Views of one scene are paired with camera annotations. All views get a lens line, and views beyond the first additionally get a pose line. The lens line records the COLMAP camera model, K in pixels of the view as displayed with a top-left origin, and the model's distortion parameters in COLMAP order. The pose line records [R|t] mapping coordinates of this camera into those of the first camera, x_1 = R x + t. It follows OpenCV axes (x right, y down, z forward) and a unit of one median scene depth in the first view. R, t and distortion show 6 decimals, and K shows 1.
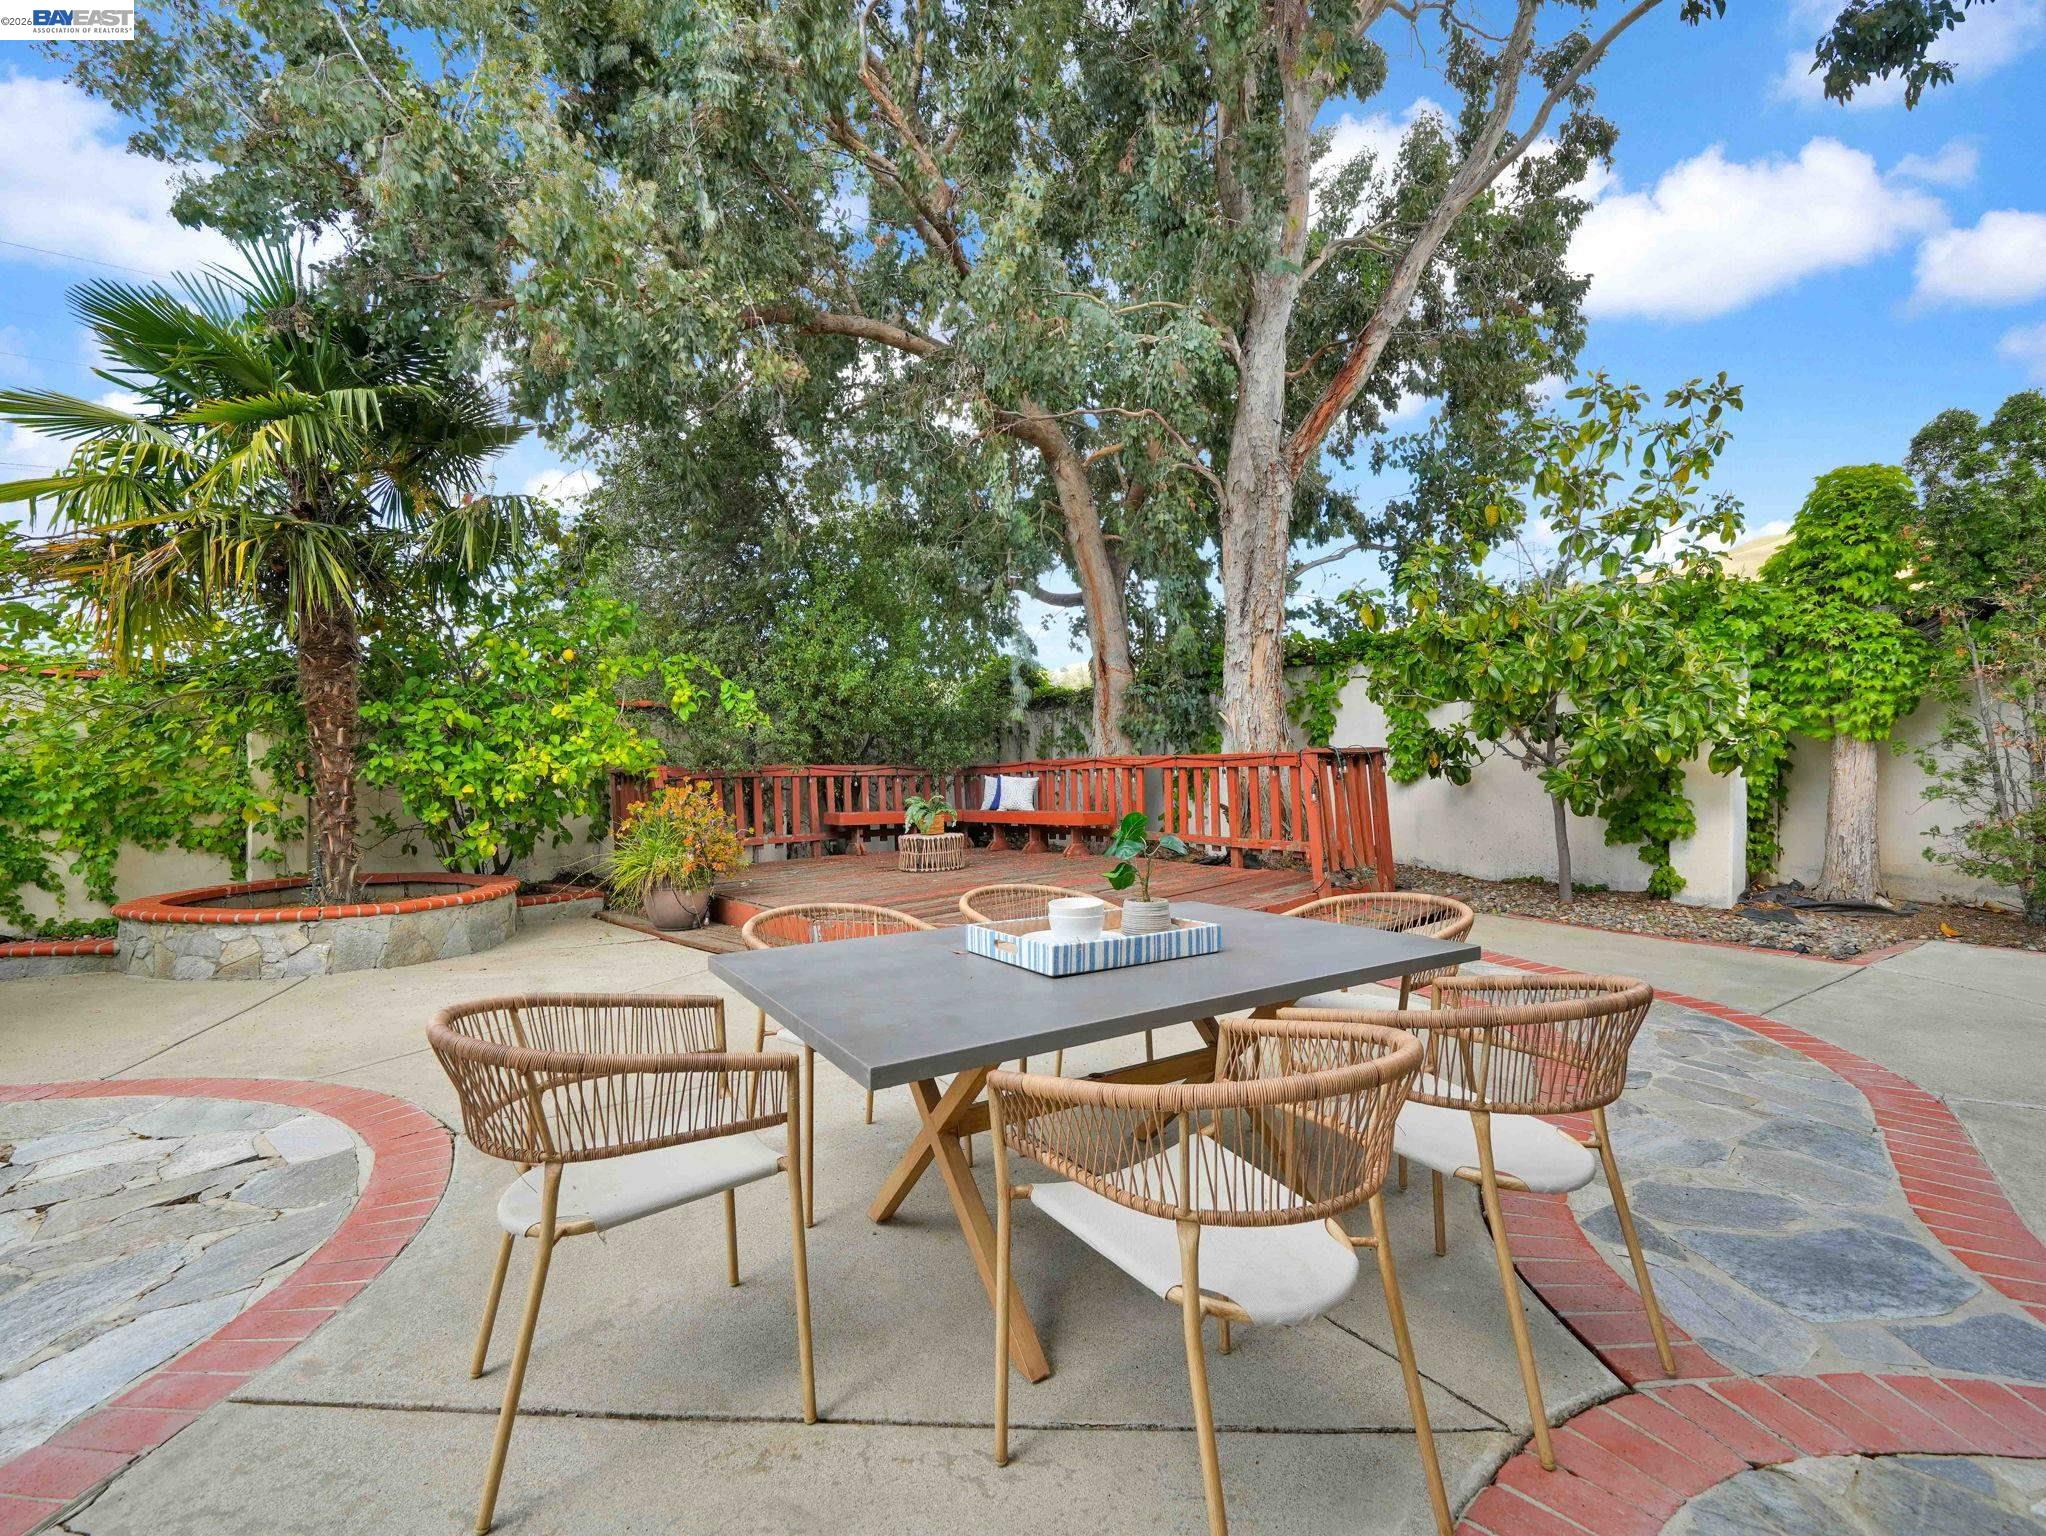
lens RADIAL K [[914.9, 0, 1021.1], [0, 914.9, 762.1], [0, 0, 1]] dist [0.009813, -0.000067]
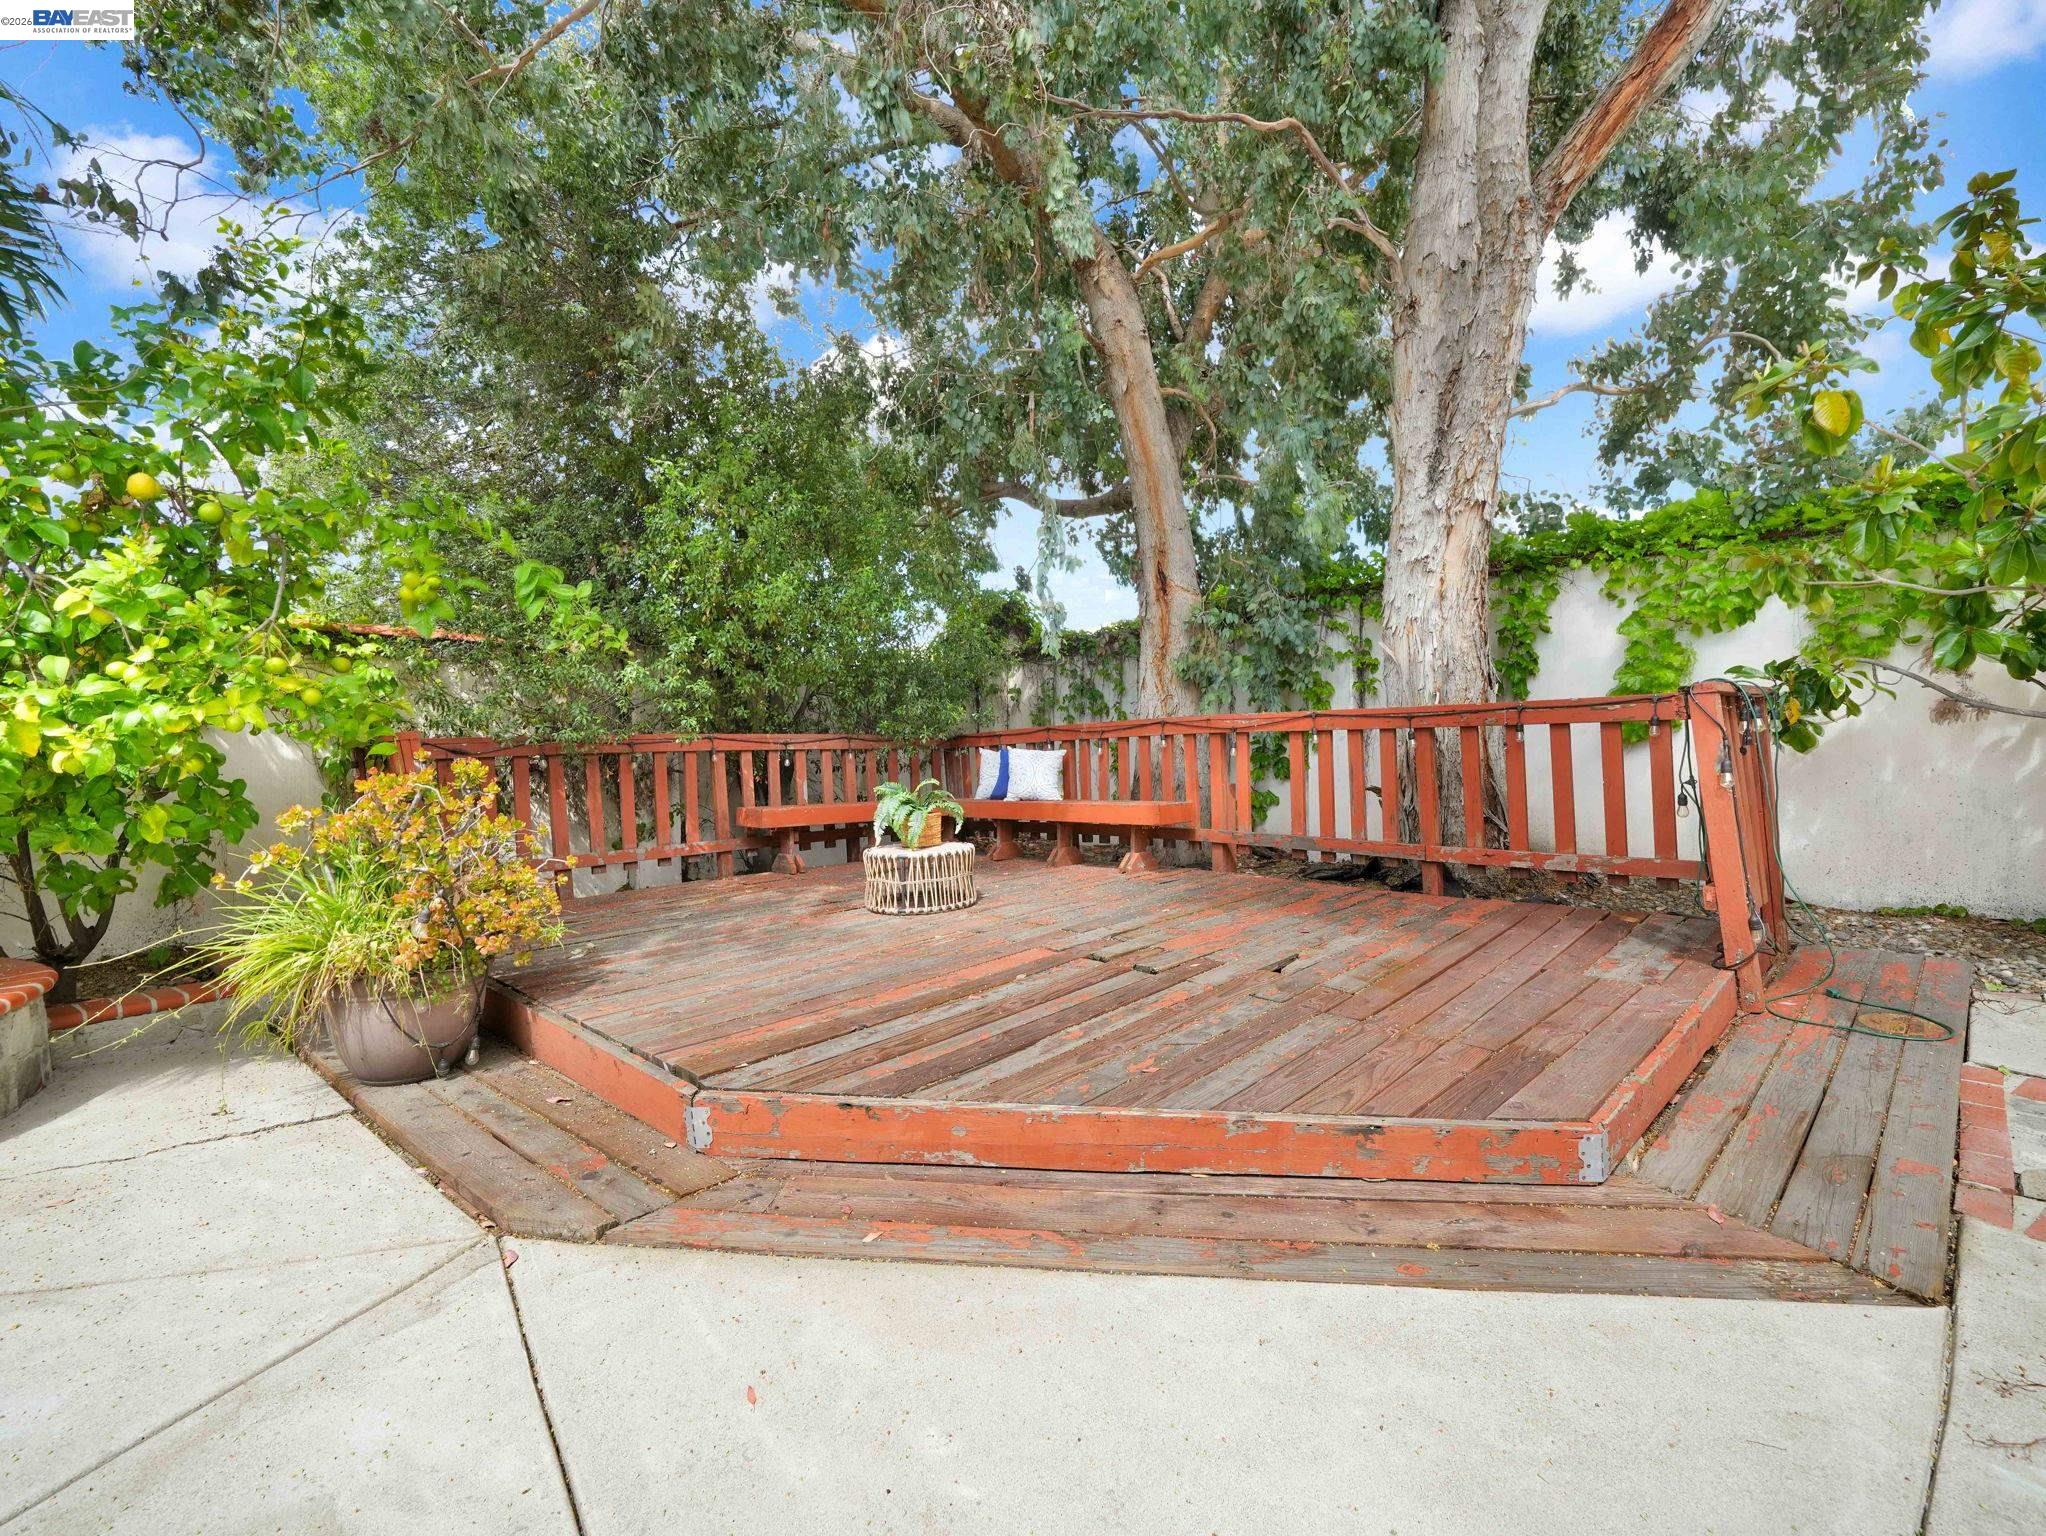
lens RADIAL K [[848.5, 0, 1018.5], [0, 848.5, 747.0], [0, 0, 1]] dist [0.000509, -0.000030]
pose [[0.995458, -0.009702, 0.094704, -0.075668], [0.009010, 0.999930, 0.007730, 0.009755], [-0.094772, -0.006841, 0.995475, 0.394022]]
